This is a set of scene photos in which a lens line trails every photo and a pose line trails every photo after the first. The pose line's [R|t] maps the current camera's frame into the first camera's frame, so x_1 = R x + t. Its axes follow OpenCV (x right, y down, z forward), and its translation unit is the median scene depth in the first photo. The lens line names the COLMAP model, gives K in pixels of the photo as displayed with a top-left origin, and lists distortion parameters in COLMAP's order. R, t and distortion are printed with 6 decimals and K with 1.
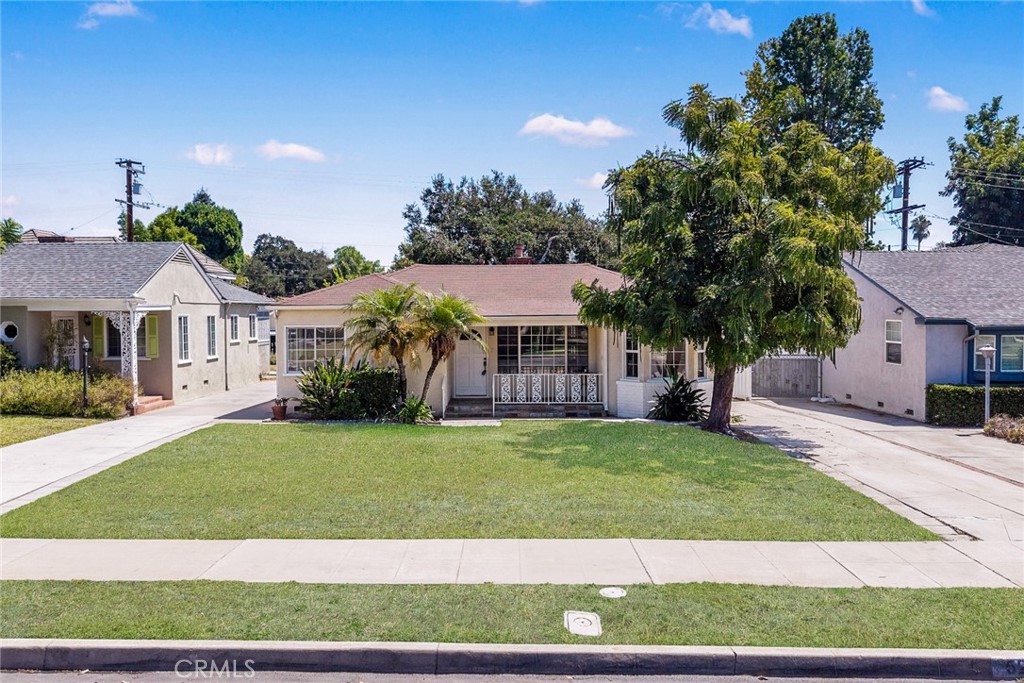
lens RADIAL K [[754.9, 0, 506.1], [0, 754.9, 383.7], [0, 0, 1]] dist [0.004140, -0.011322]
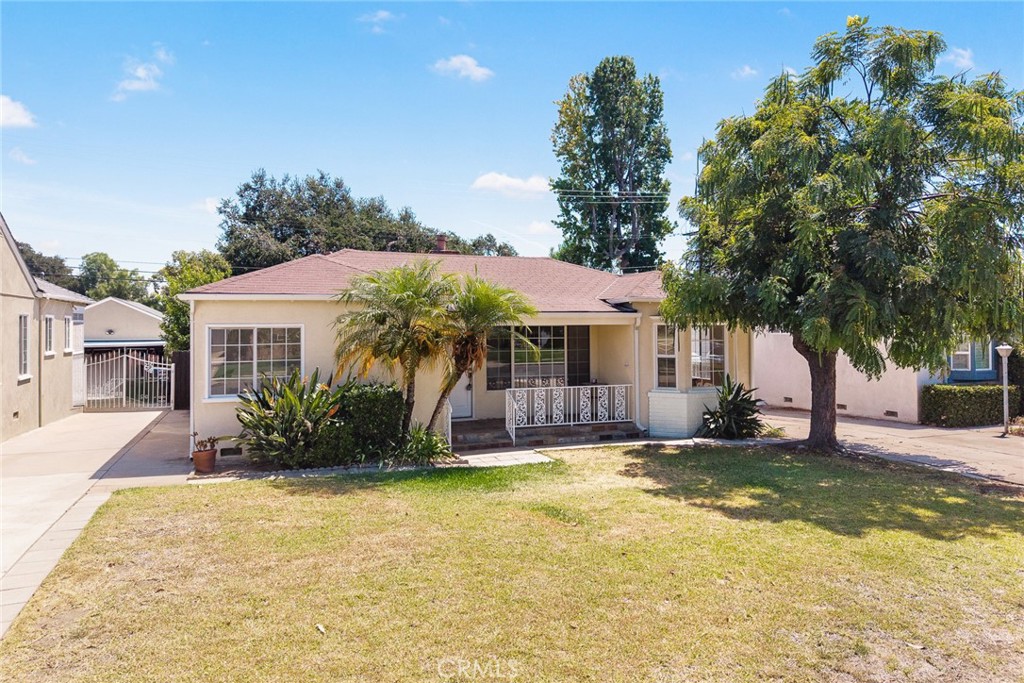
lens RADIAL K [[682.3, 0, 512.0], [0, 682.3, 341.5], [0, 0, 1]] dist [0.005440, -0.043719]
pose [[0.929677, -0.007105, 0.368308, -0.202407], [0.034511, 0.997097, -0.067877, -0.010548], [-0.366756, 0.075815, 0.927223, 0.278376]]
